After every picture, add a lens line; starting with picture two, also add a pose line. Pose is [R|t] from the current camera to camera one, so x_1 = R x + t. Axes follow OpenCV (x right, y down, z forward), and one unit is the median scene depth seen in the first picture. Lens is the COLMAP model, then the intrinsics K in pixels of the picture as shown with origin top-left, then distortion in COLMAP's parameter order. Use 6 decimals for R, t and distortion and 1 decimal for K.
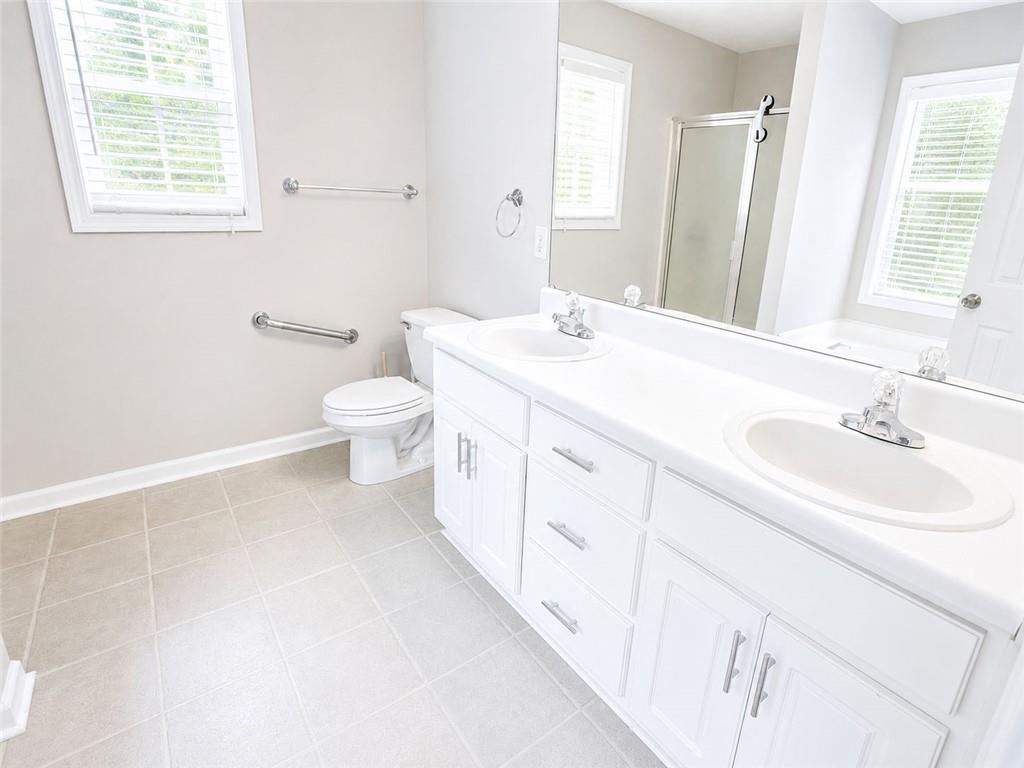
lens RADIAL K [[553.0, 0, 512.0], [0, 553.0, 384.0], [0, 0, 1]] dist [0.004658, 0.000823]
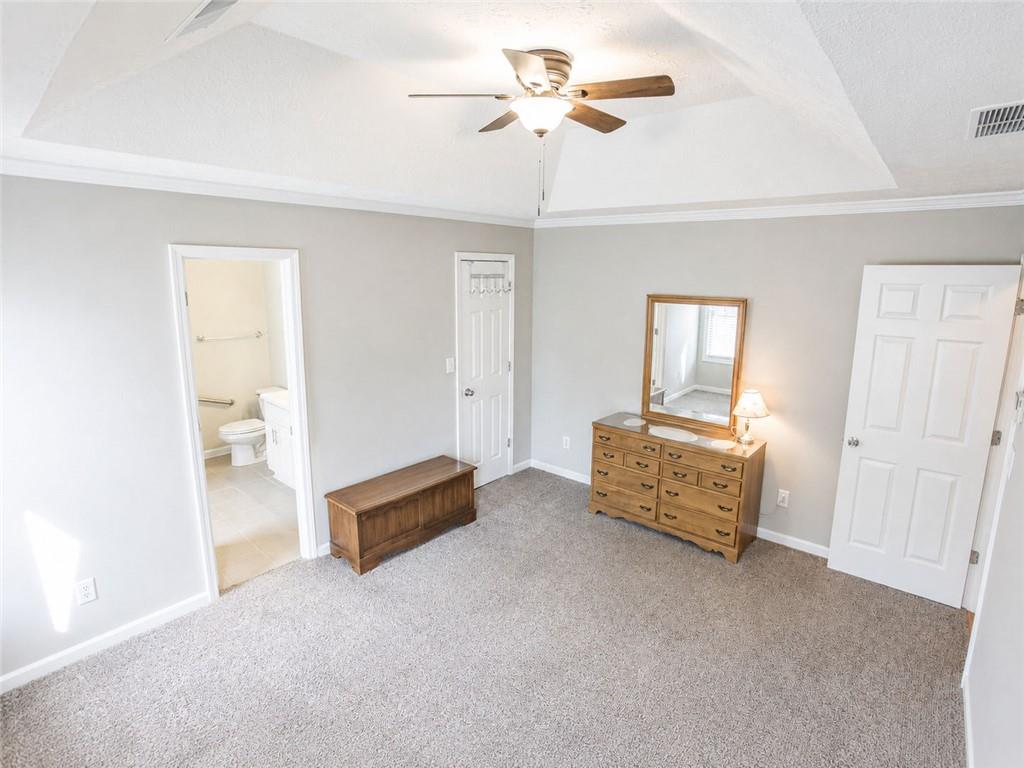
lens RADIAL K [[553.0, 0, 512.0], [0, 553.0, 384.0], [0, 0, 1]] dist [0.004658, 0.000823]
pose [[0.978148, -0.063844, 0.197862, 0.390426], [0.085287, 0.991141, -0.101815, 0.167728], [-0.189609, 0.116466, 0.974928, -1.443305]]
